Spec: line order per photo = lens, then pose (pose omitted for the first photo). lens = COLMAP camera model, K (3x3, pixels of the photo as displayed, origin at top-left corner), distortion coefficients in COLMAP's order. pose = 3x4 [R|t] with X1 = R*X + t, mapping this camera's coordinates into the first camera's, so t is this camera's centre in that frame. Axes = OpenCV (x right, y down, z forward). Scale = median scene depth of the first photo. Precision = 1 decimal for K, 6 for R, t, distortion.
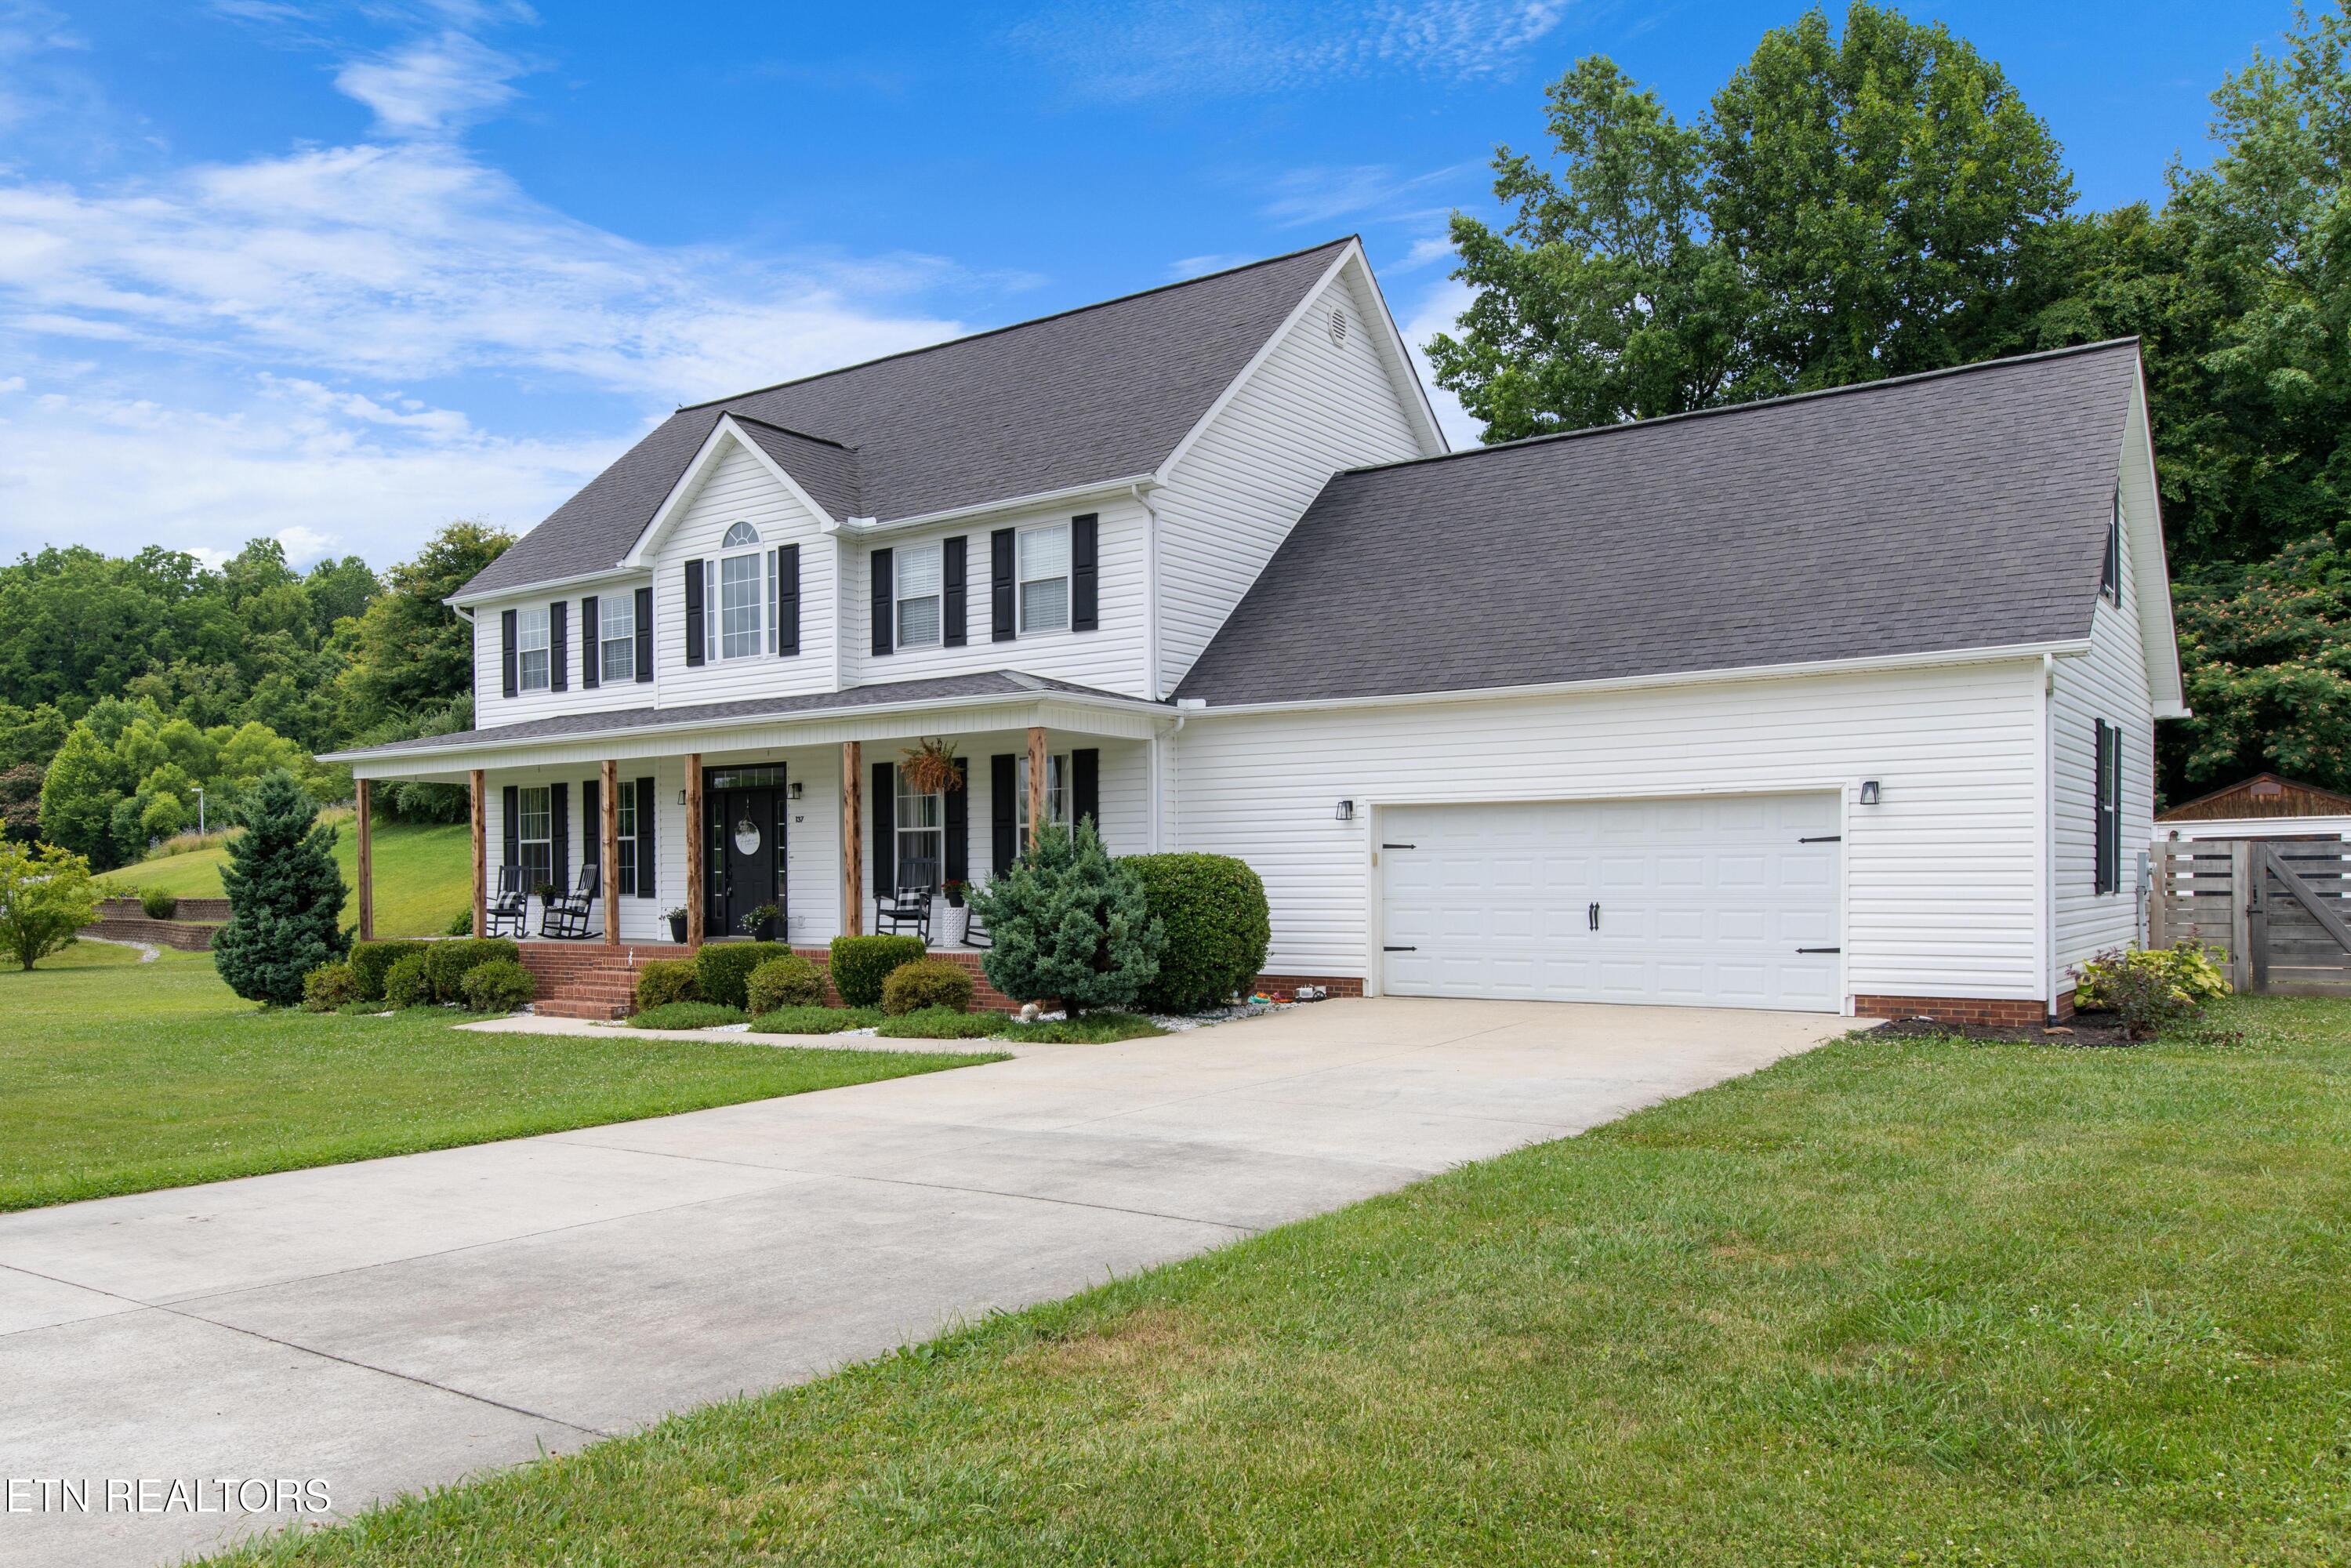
lens RADIAL K [[1759.4, 0, 1023.6], [0, 1759.4, 897.0], [0, 0, 1]] dist [0.002525, 0.002675]
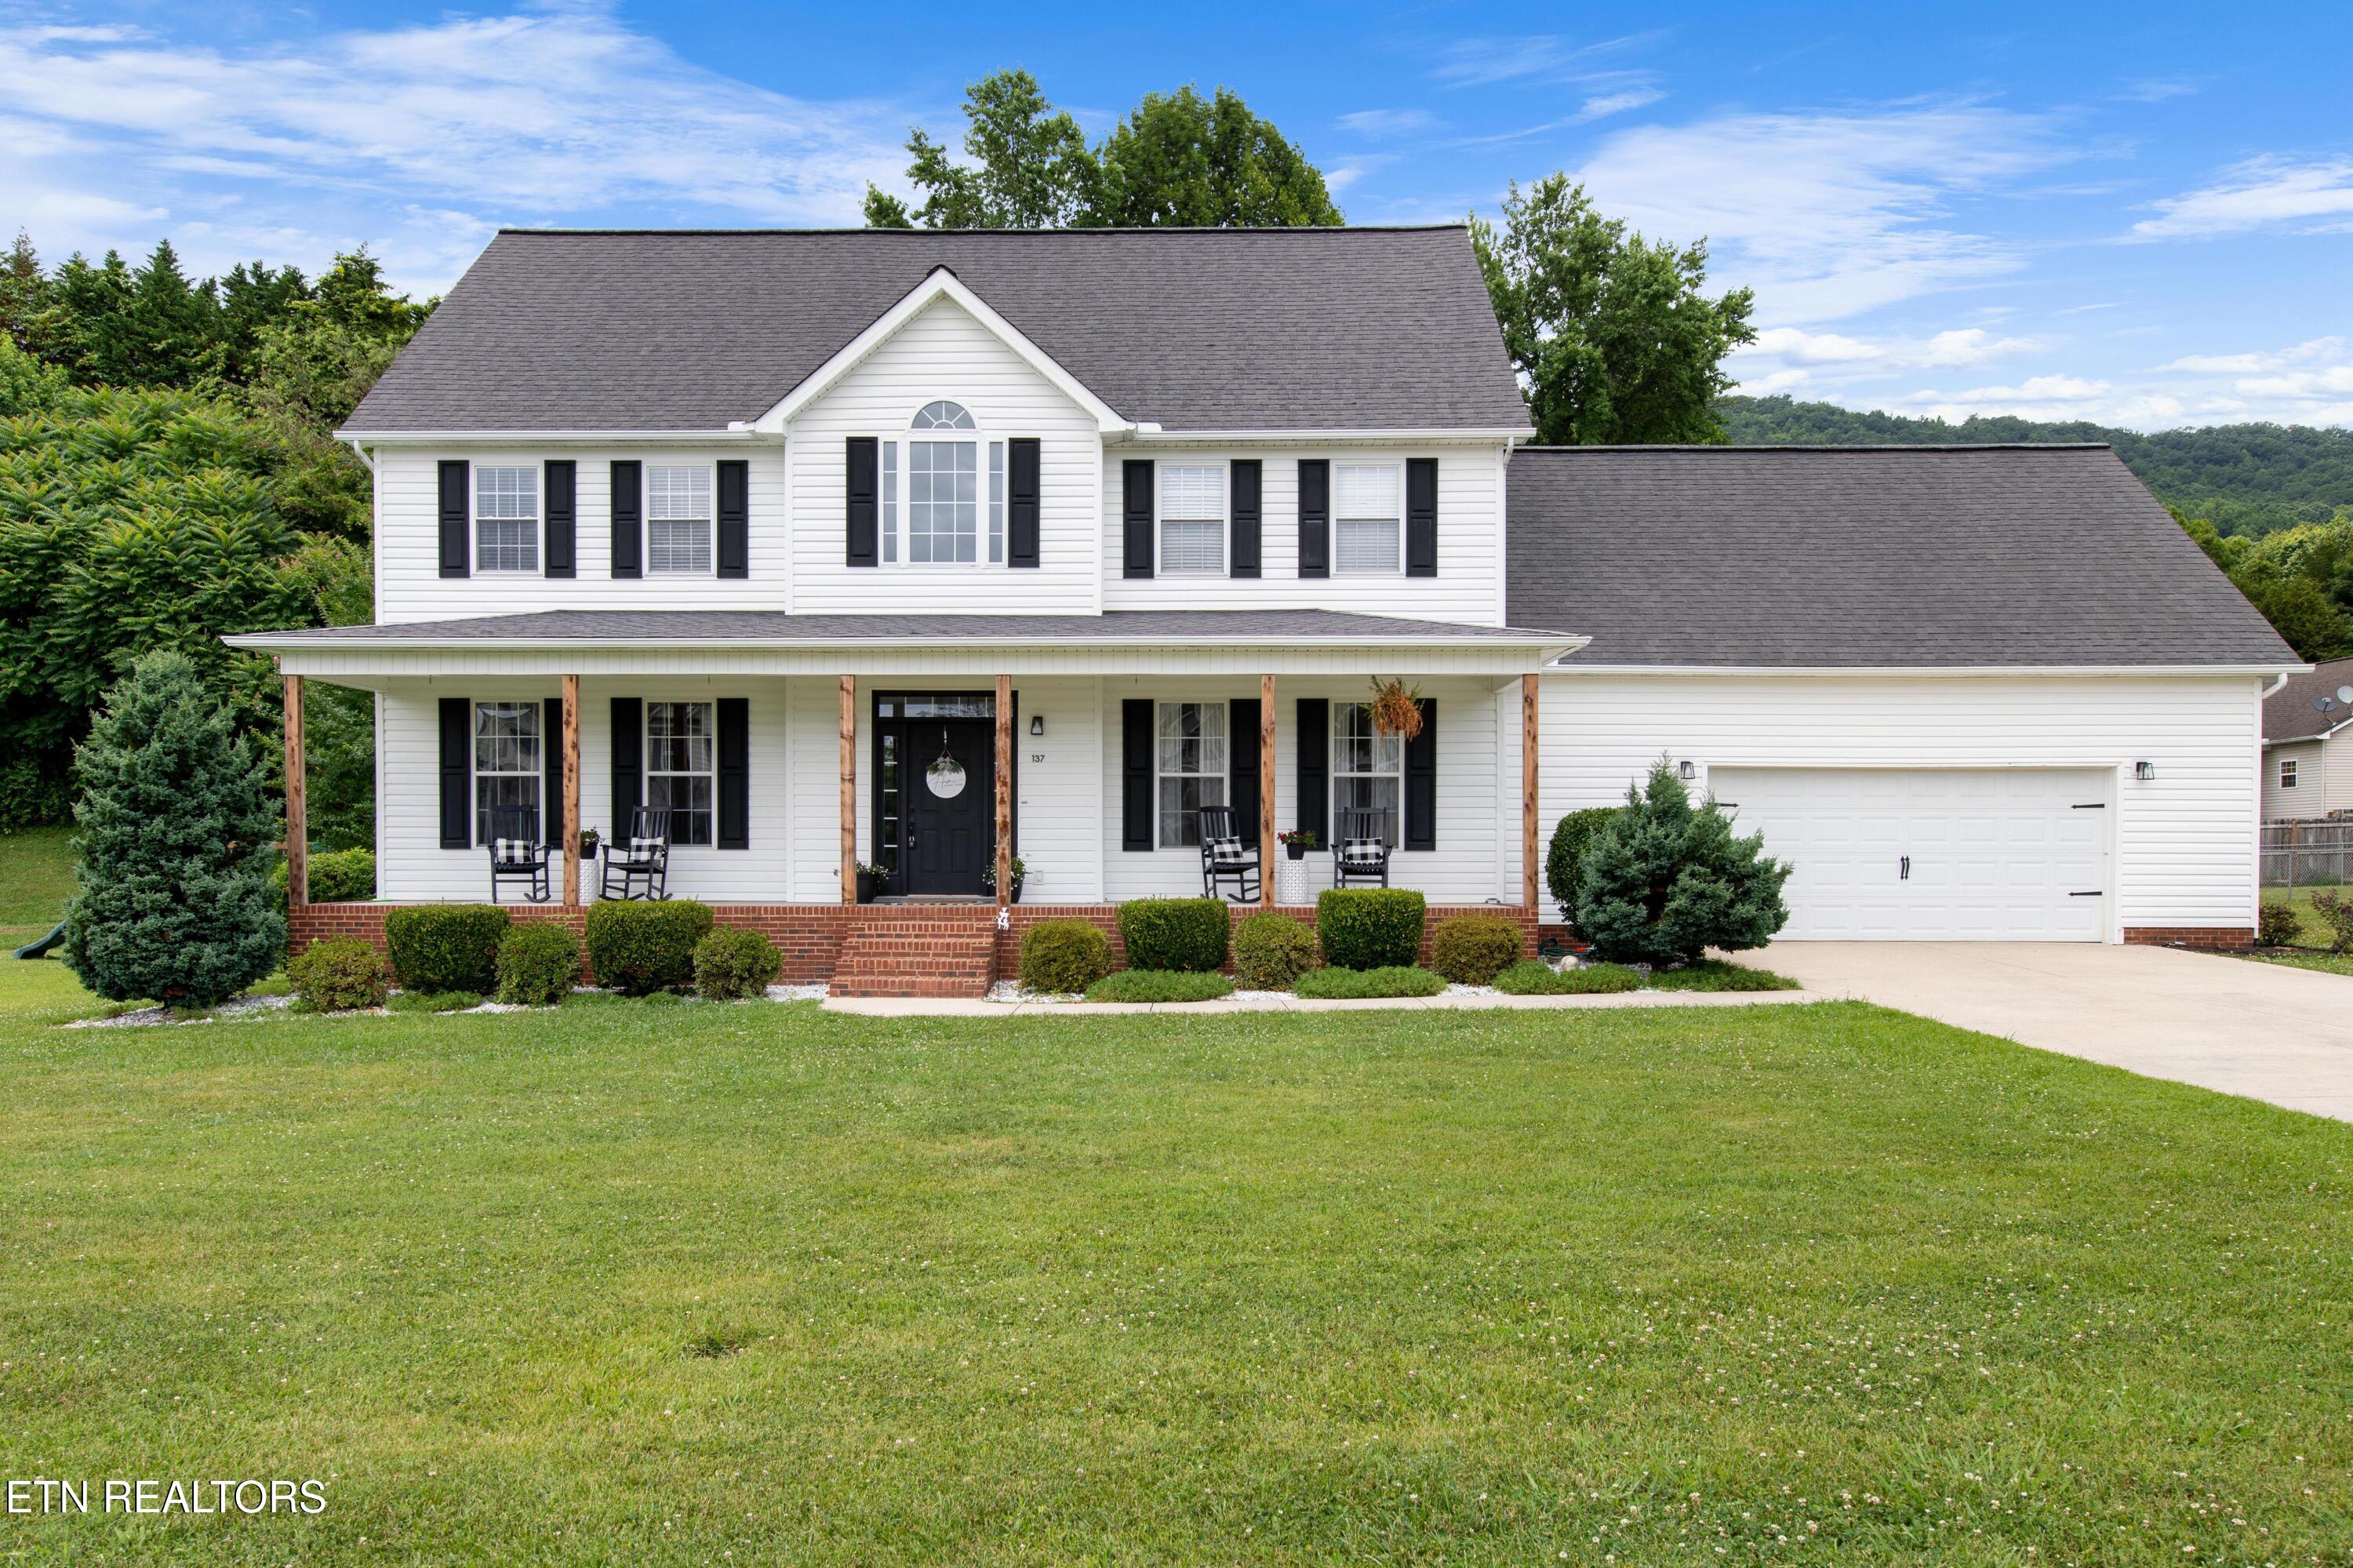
lens RADIAL K [[1727.8, 0, 1138.3], [0, 1727.8, 869.3], [0, 0, 1]] dist [0.003619, 0.002426]
pose [[0.799204, 0.001337, 0.601058, -0.604363], [-0.002360, 0.999997, 0.000914, 0.009475], [-0.601055, -0.002149, 0.799205, 0.296494]]
